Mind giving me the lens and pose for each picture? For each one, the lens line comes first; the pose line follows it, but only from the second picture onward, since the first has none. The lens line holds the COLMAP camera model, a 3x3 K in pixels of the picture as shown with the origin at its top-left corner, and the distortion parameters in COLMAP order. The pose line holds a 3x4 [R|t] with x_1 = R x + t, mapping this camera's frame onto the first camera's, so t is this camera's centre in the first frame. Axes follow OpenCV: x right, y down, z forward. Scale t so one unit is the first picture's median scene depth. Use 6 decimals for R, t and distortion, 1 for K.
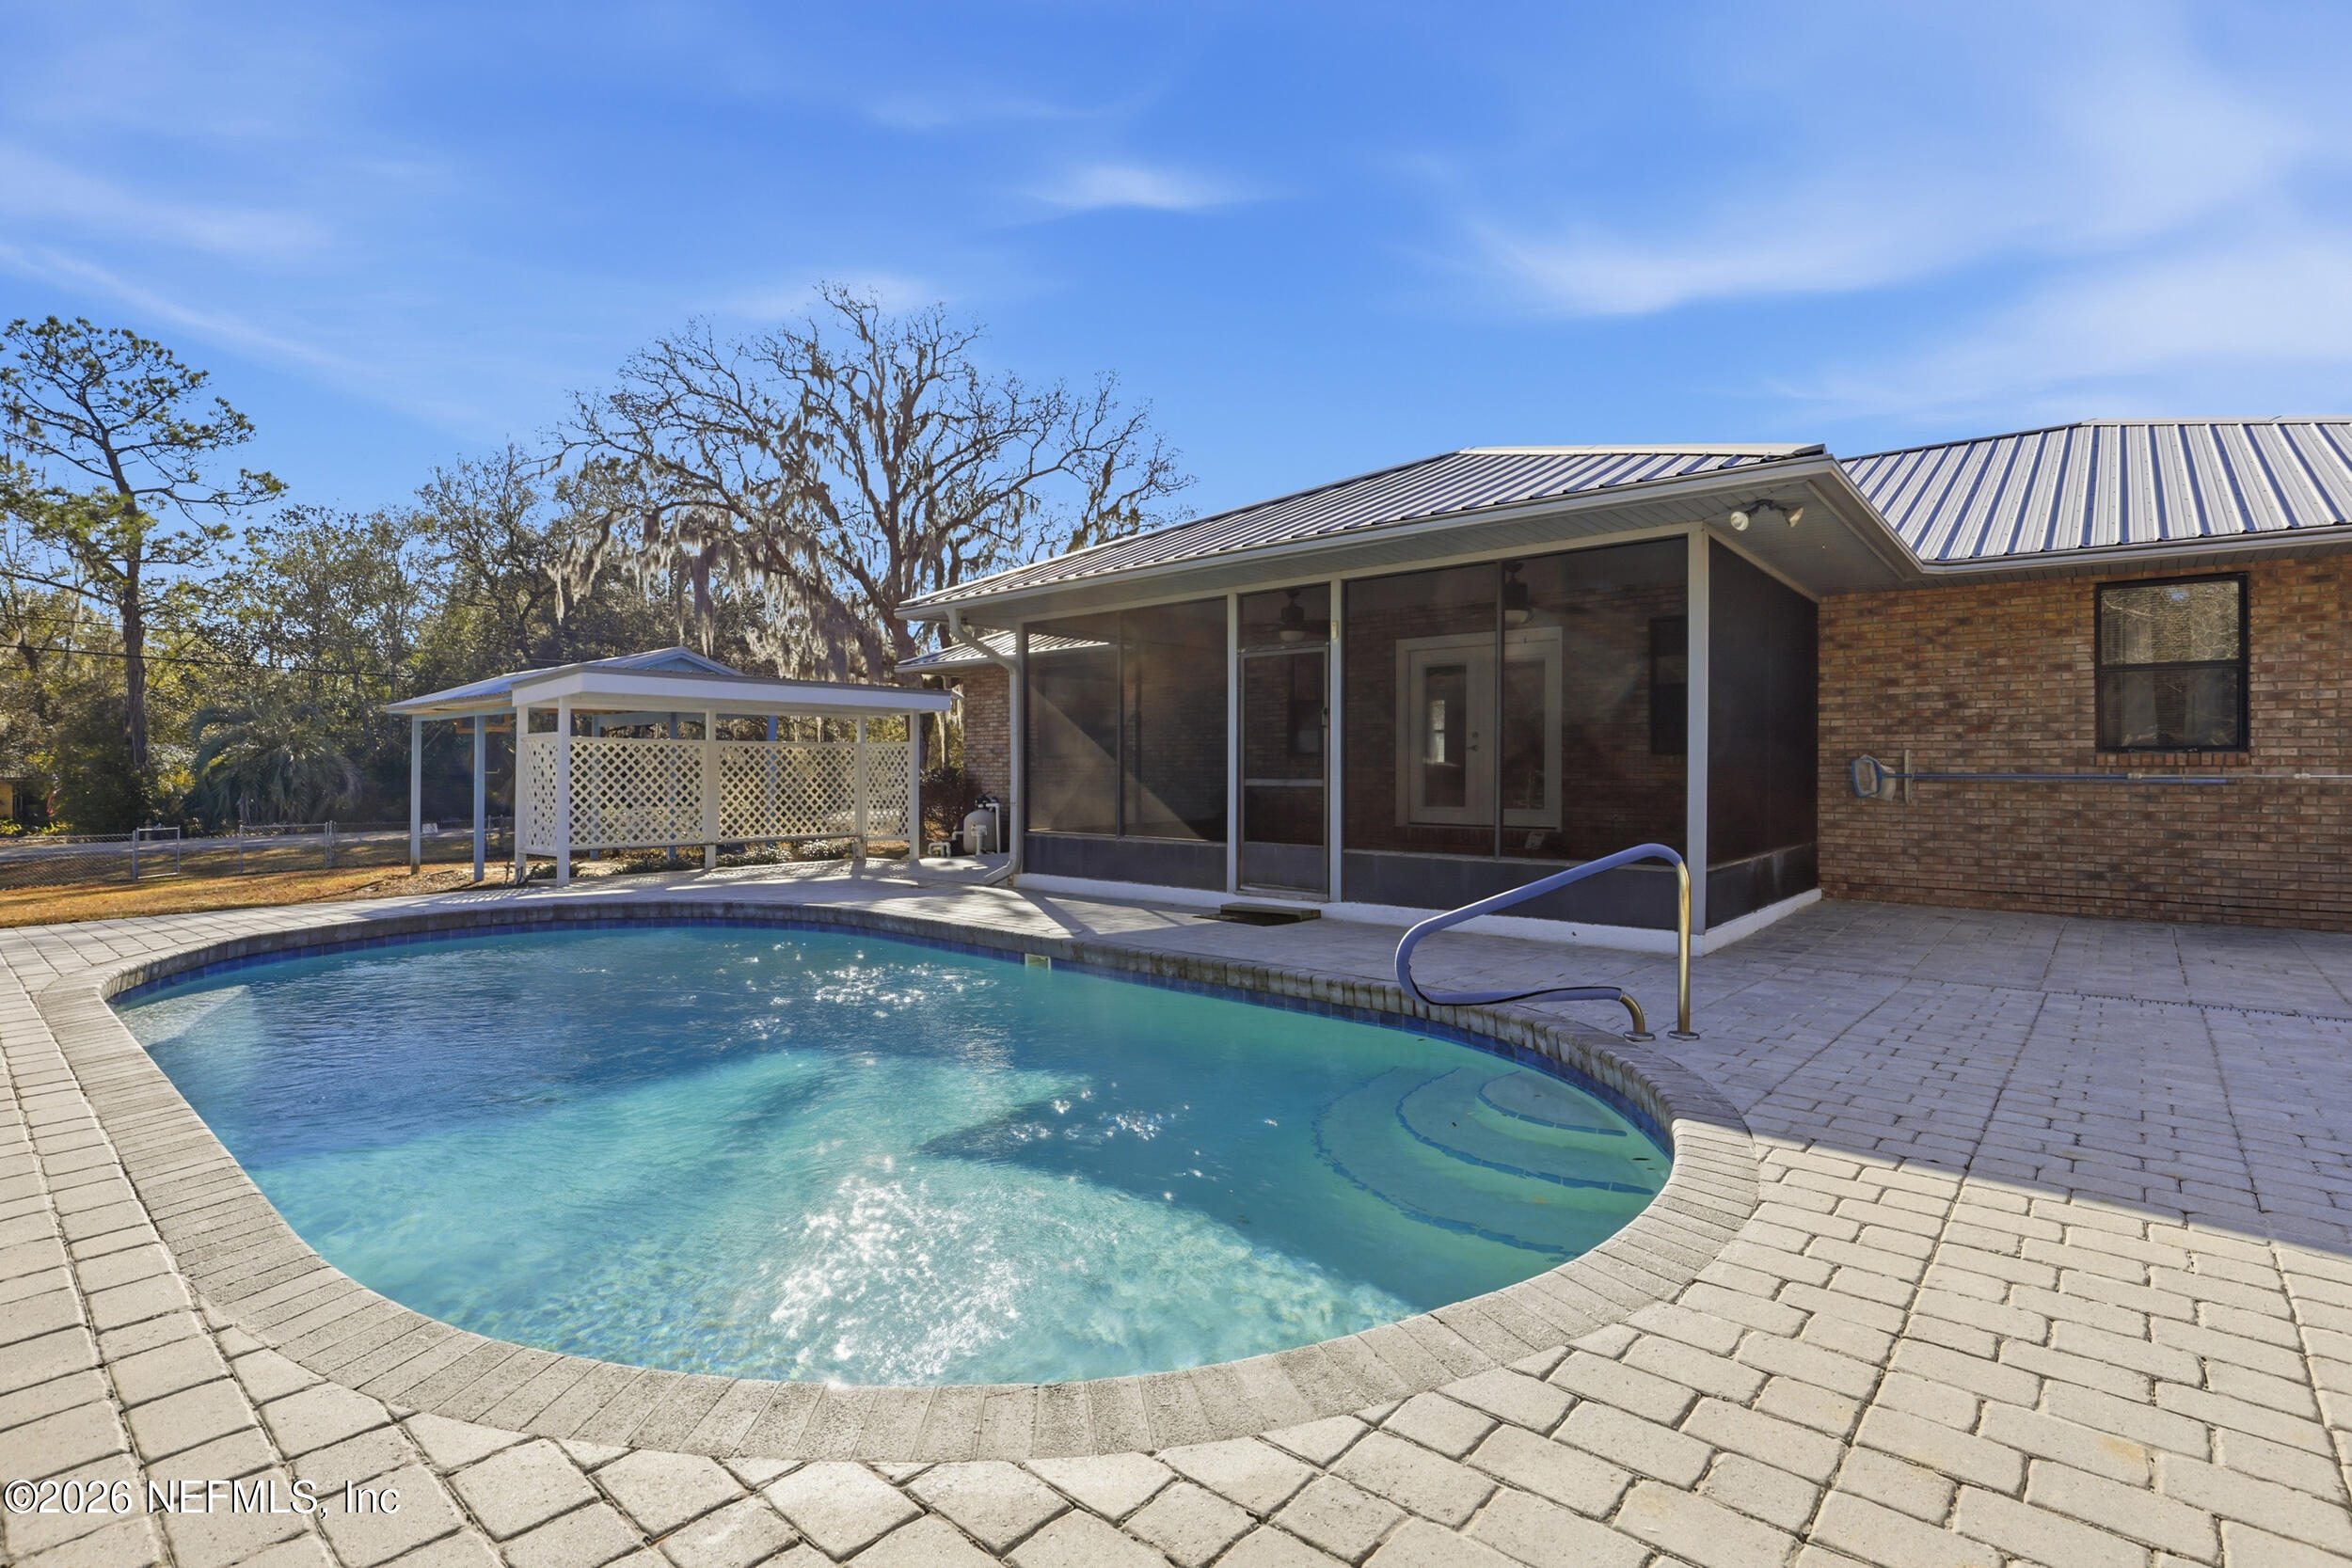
lens RADIAL K [[1133.4, 0, 1176.0], [0, 1133.4, 784.0], [0, 0, 1]] dist [-0.027287, 0.000766]
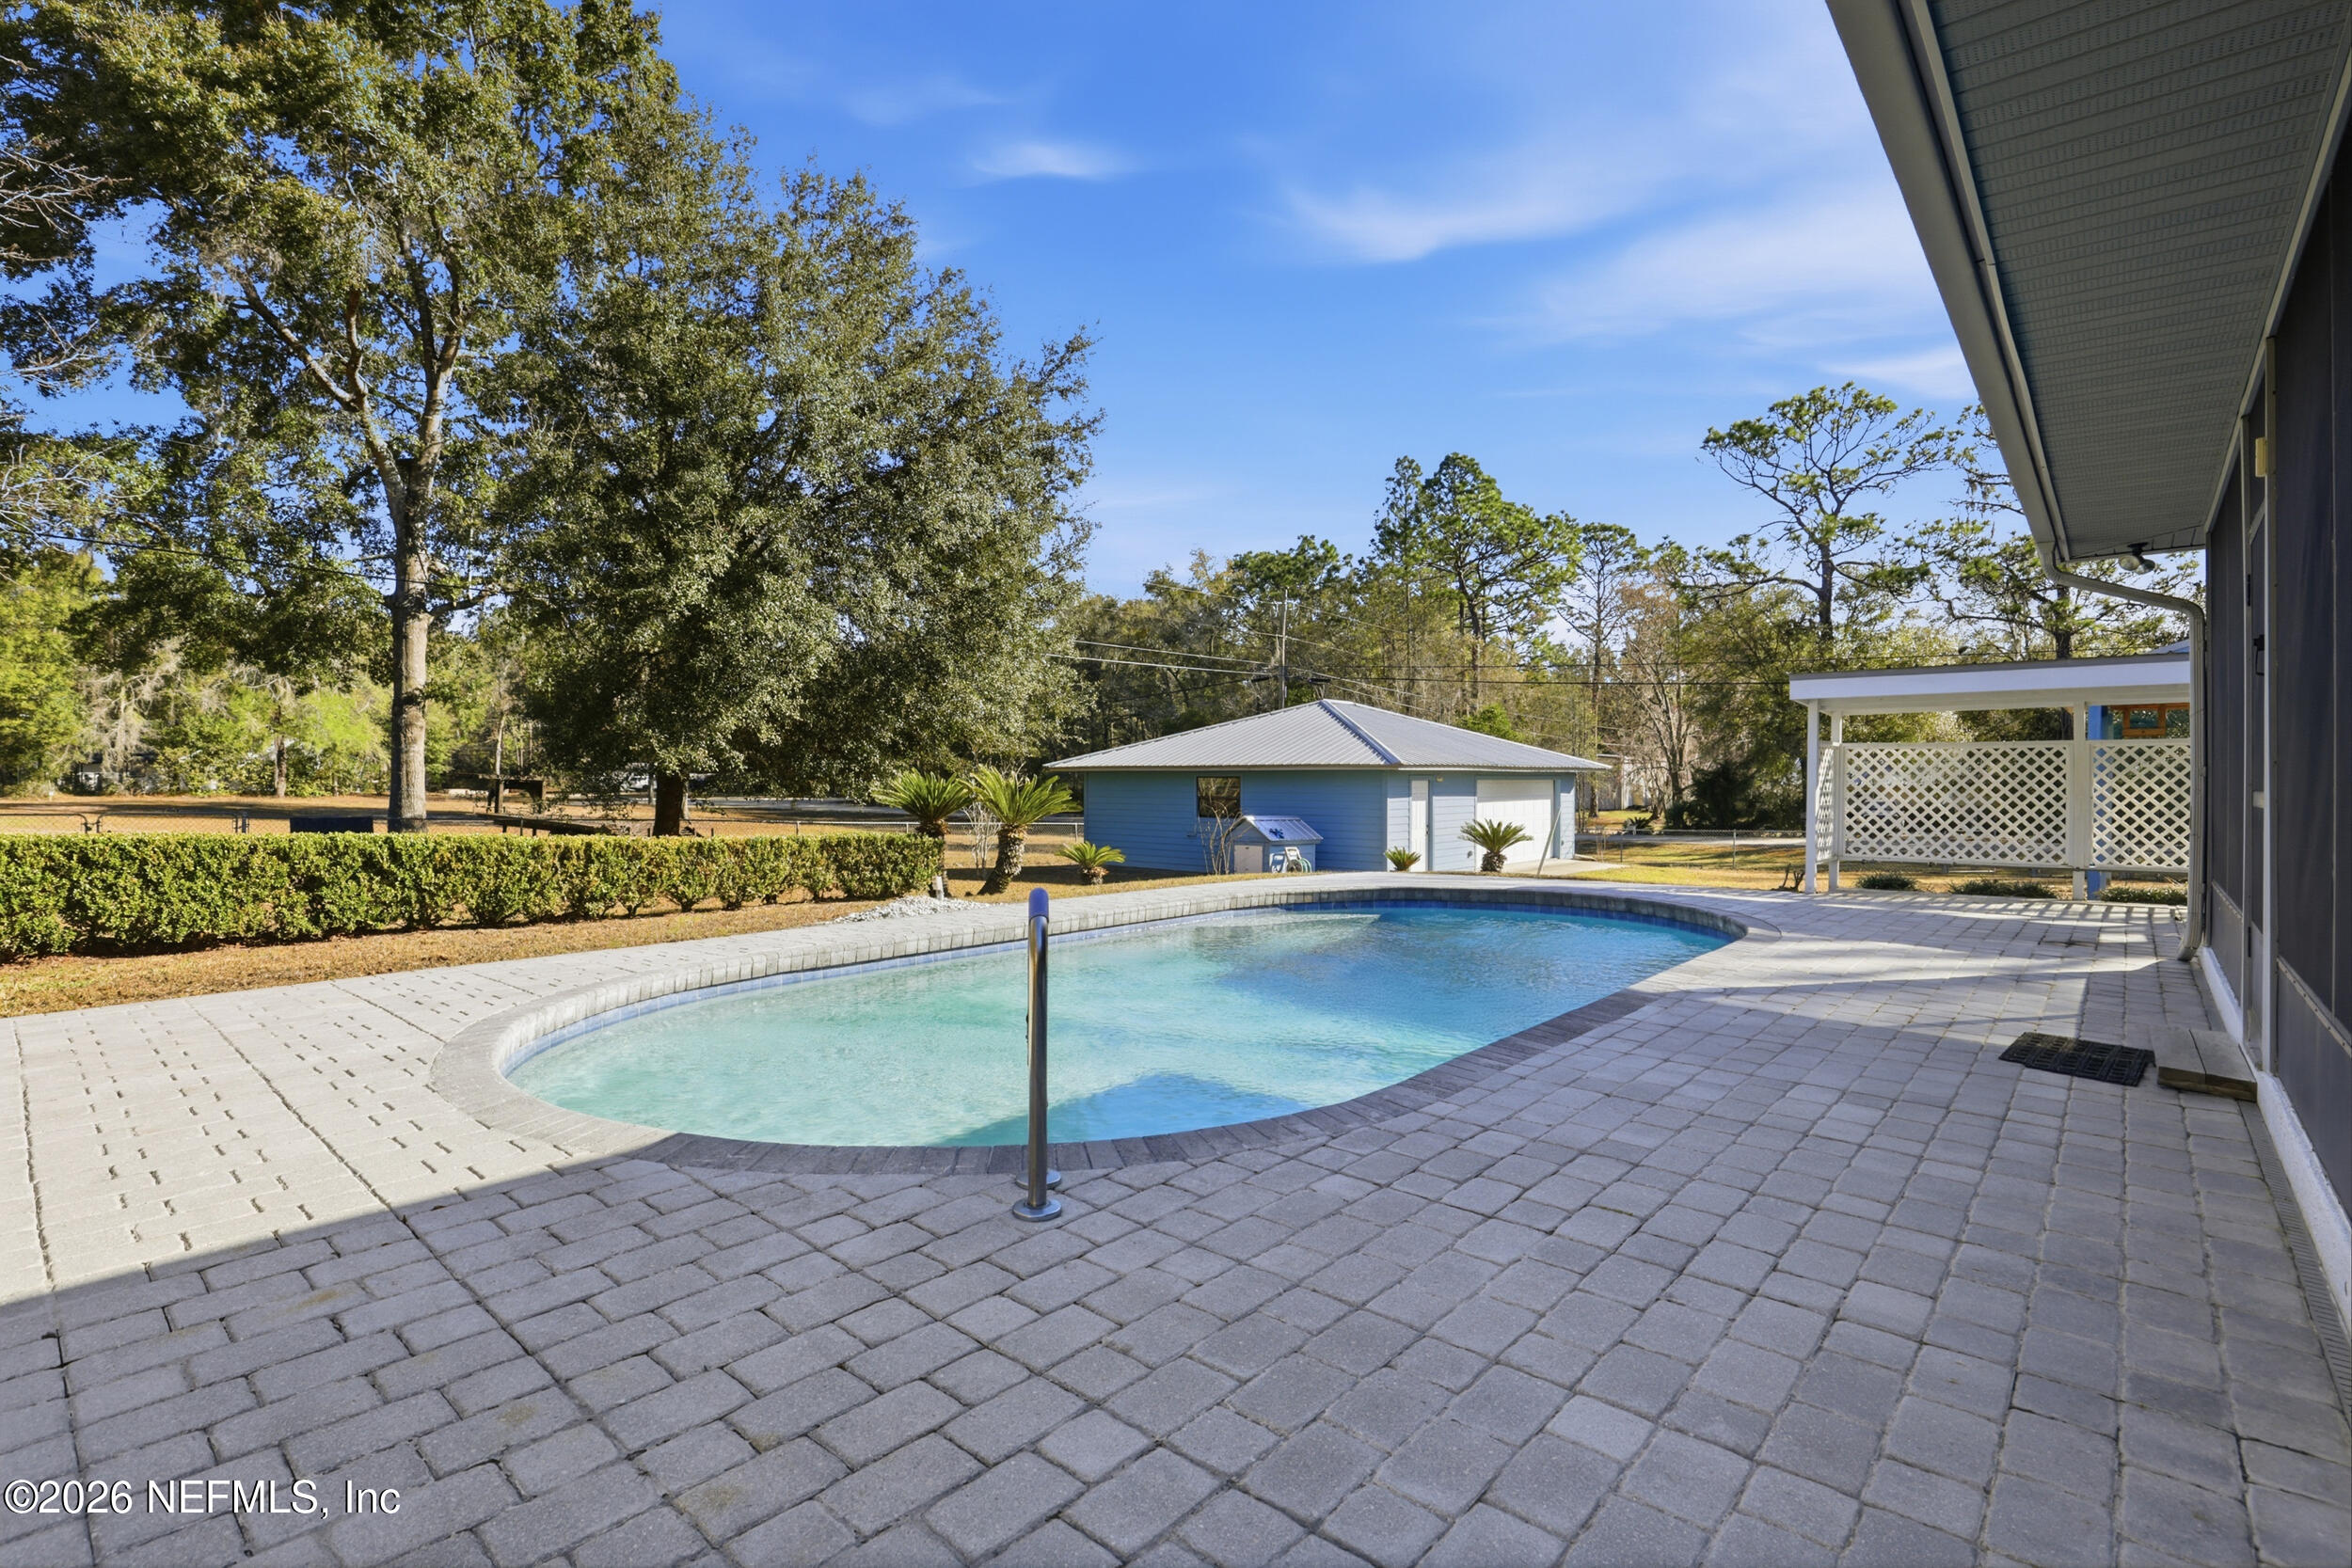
lens RADIAL K [[1100.8, 0, 1174.9], [0, 1100.8, 774.2], [0, 0, 1]] dist [-0.031323, 0.002066]
pose [[-0.011914, -0.006203, -0.999910, 0.419442], [-0.011768, 0.999912, -0.006063, -0.002811], [0.999860, 0.011695, -0.011986, 0.435378]]
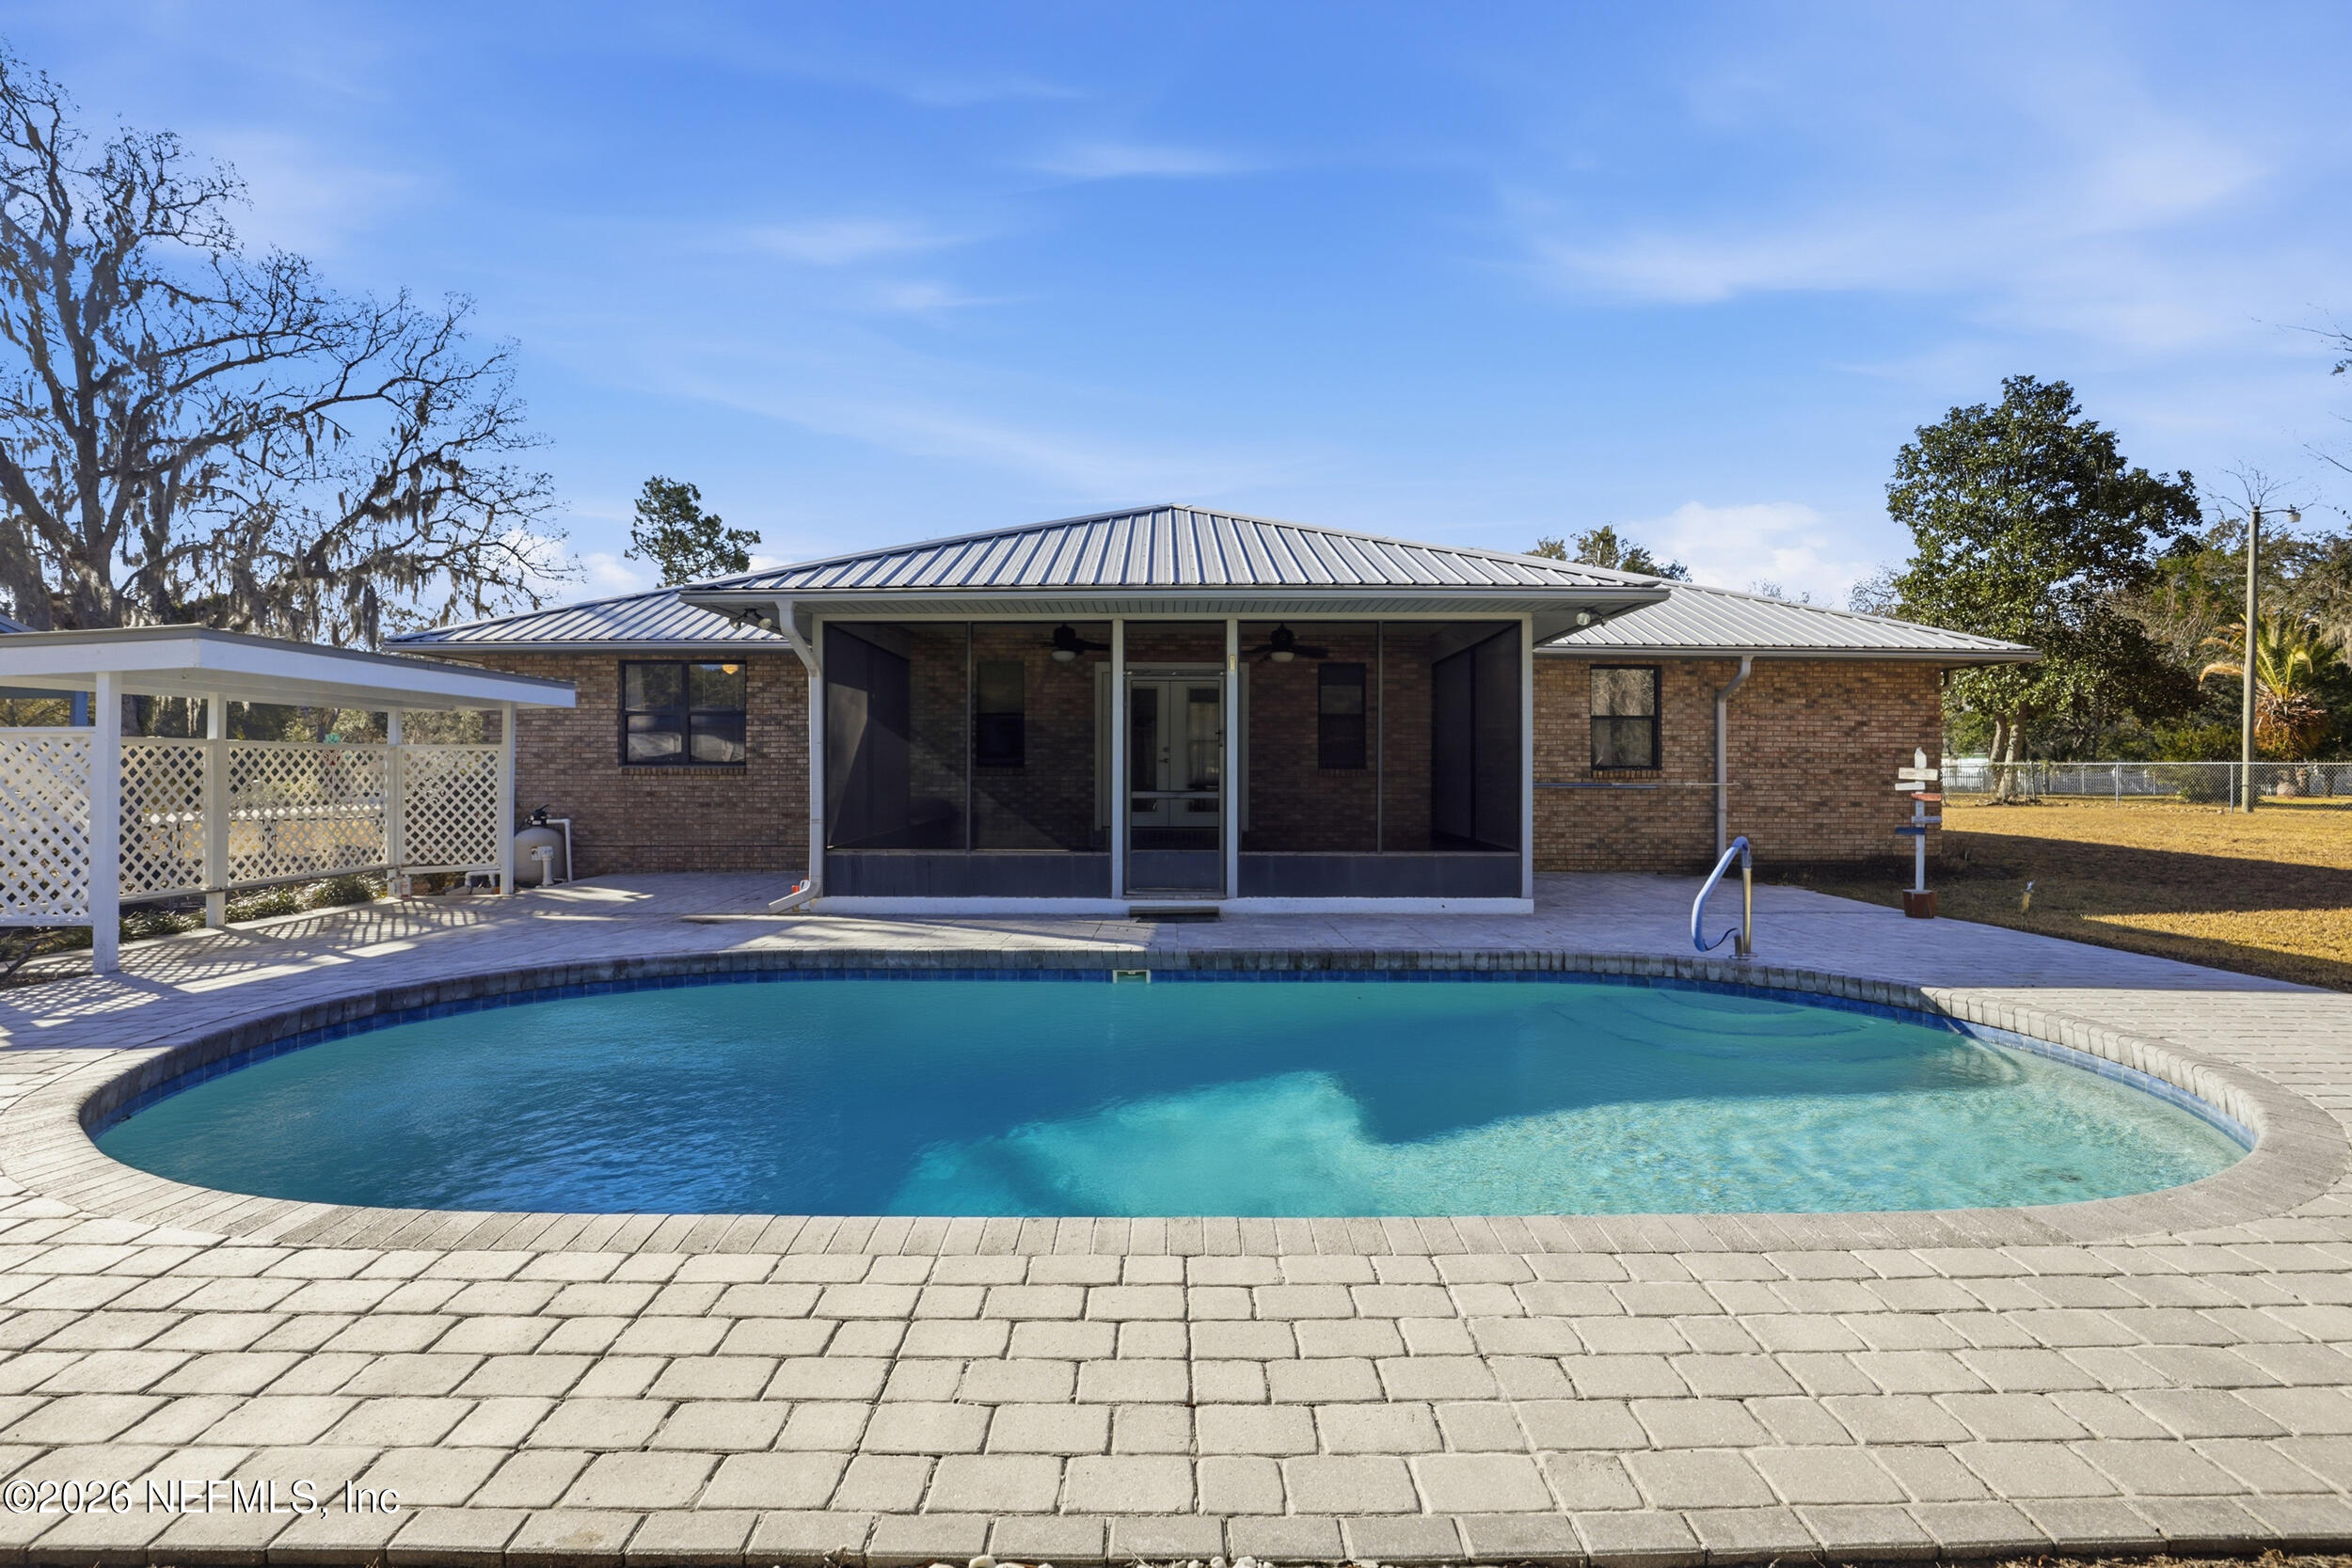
lens RADIAL K [[1100.8, 0, 1174.9], [0, 1100.8, 774.2], [0, 0, 1]] dist [-0.031323, 0.002066]
pose [[0.747242, -0.001645, 0.664550, -0.484725], [0.006196, 0.999971, -0.004492, -0.012989], [-0.664523, 0.007474, 0.747231, 0.151844]]
